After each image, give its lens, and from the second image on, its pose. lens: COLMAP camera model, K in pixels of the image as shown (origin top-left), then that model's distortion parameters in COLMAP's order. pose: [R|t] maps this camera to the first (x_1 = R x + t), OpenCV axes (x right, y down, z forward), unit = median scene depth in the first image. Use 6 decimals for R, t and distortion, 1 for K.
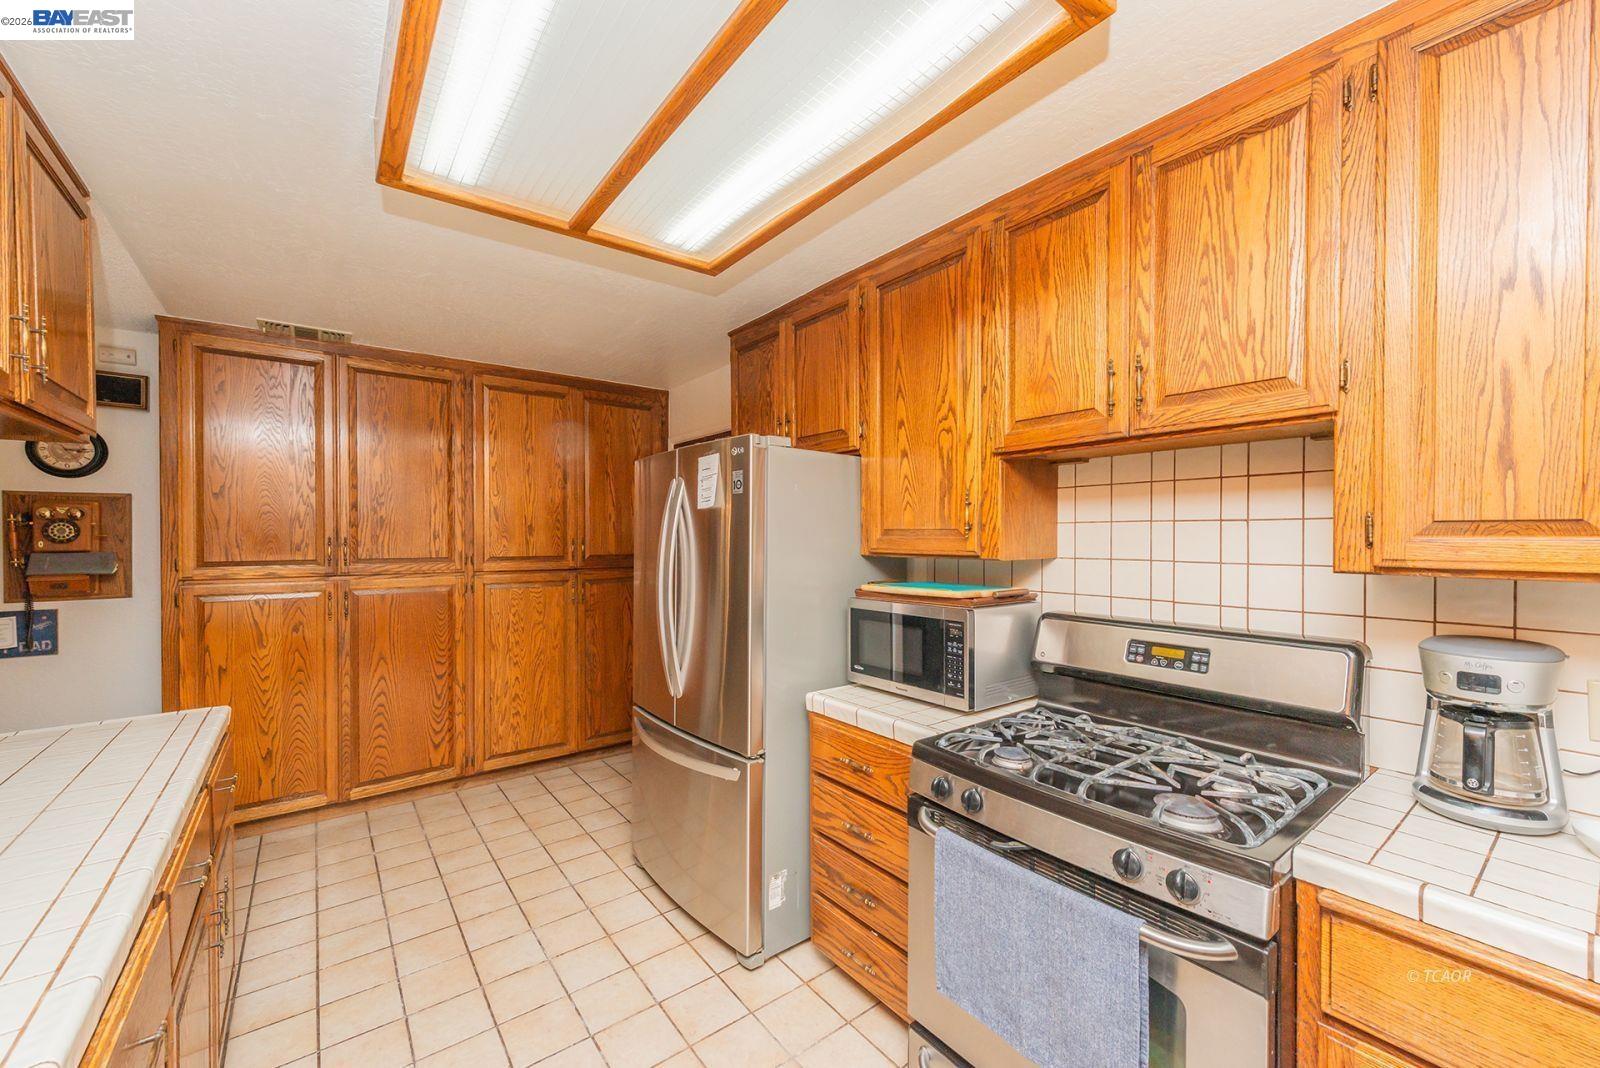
lens RADIAL K [[646.7, 0, 800.2], [0, 646.7, 538.4], [0, 0, 1]] dist [0.019500, -0.007083]
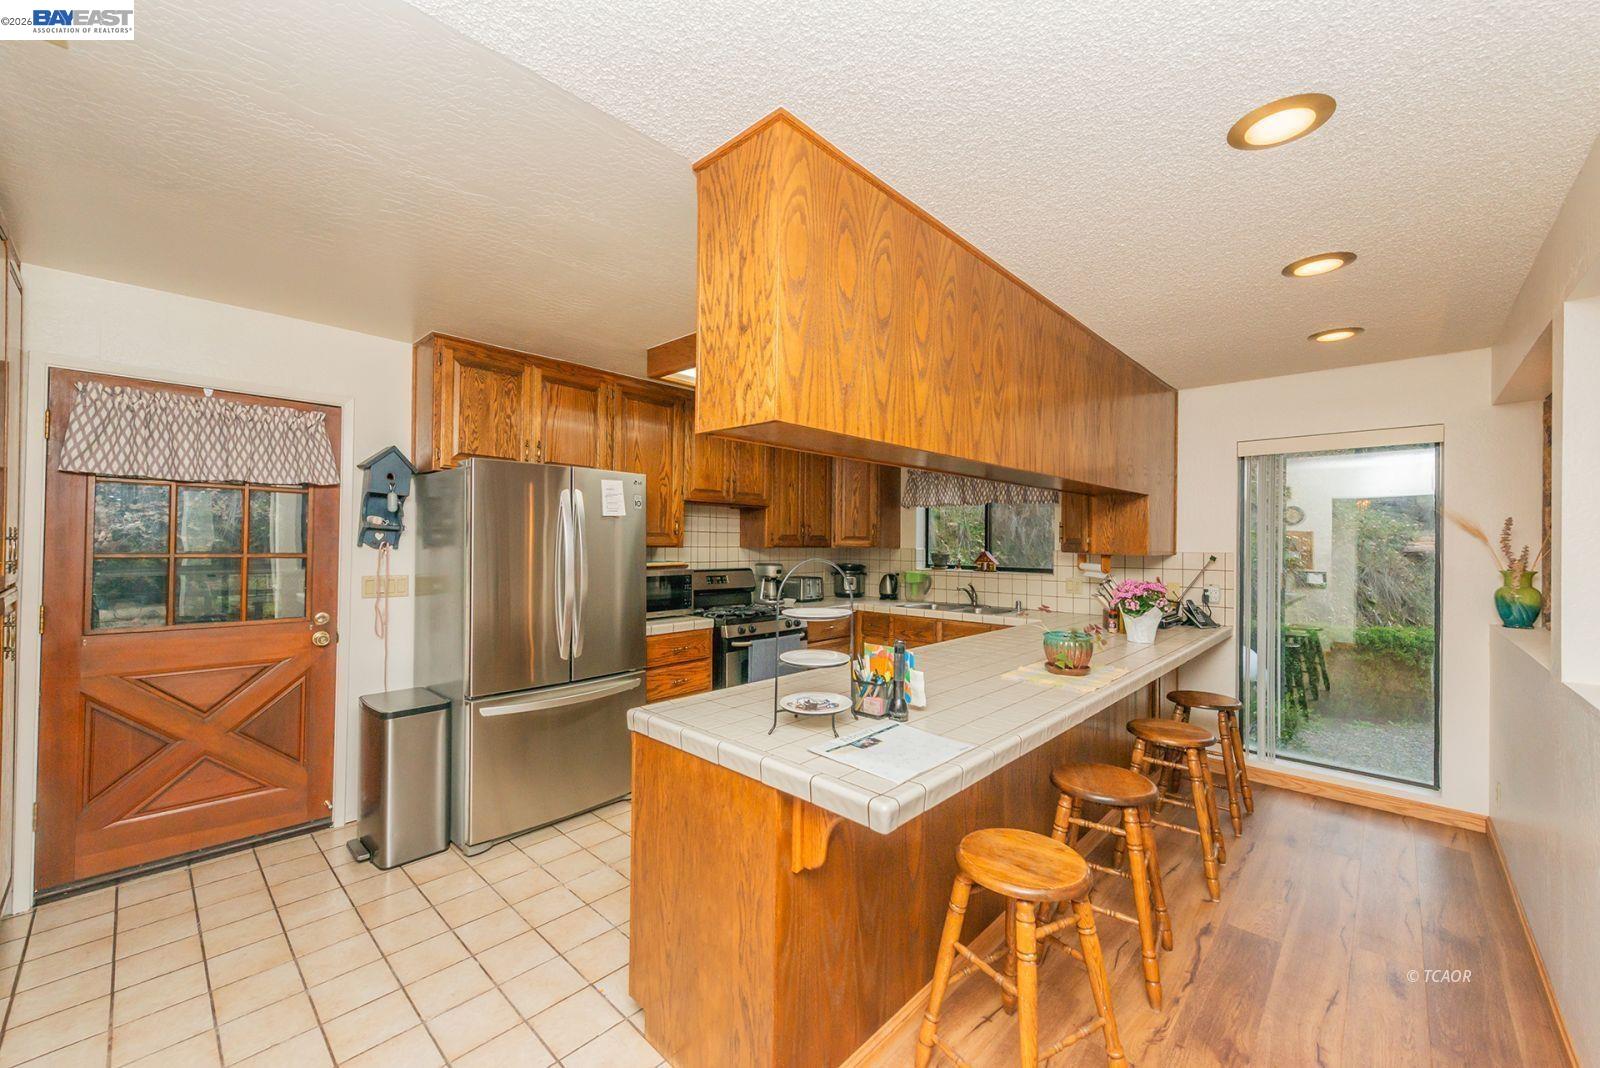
lens RADIAL K [[646.7, 0, 800.2], [0, 646.7, 538.4], [0, 0, 1]] dist [0.019500, -0.007083]
pose [[-0.177461, 0.002408, 0.984125, -2.215502], [-0.006377, 0.999973, -0.003597, 0.008527], [-0.984107, -0.006914, -0.177441, 1.115885]]
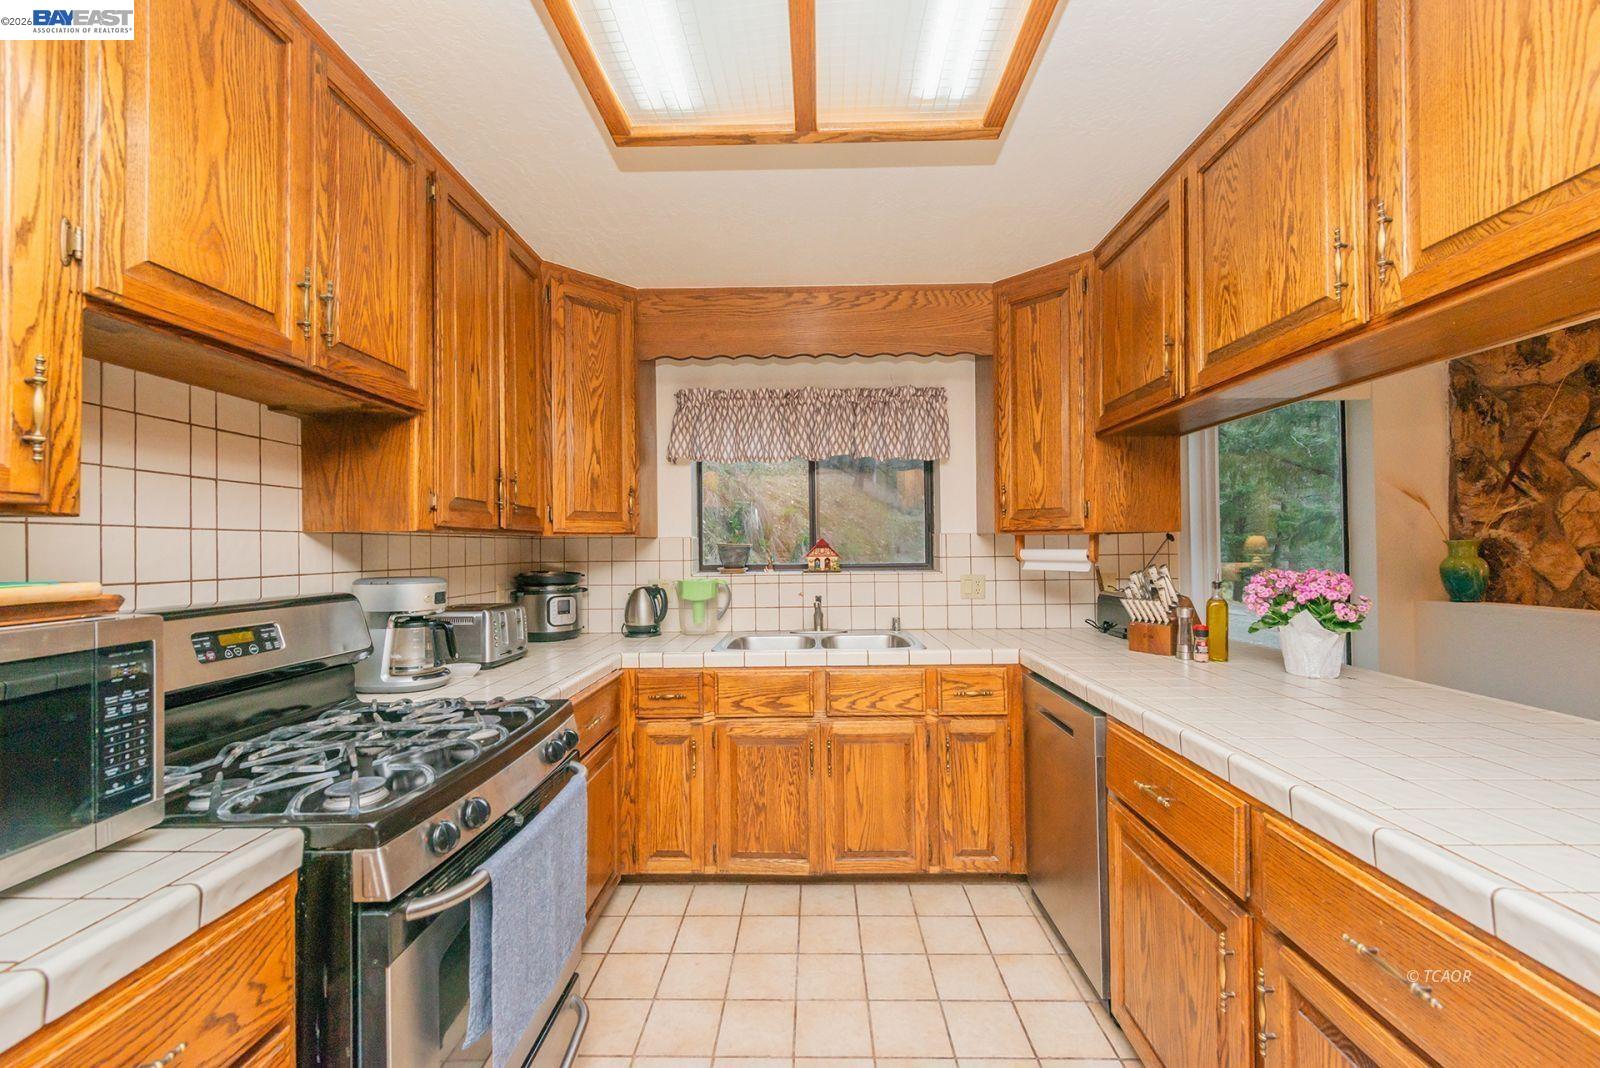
lens RADIAL K [[646.7, 0, 800.2], [0, 646.7, 538.4], [0, 0, 1]] dist [0.019500, -0.007083]
pose [[-0.782254, 0.019011, 0.622669, -0.463139], [0.015240, 0.999819, -0.011381, 0.071338], [-0.622773, 0.000587, -0.782402, 1.168944]]
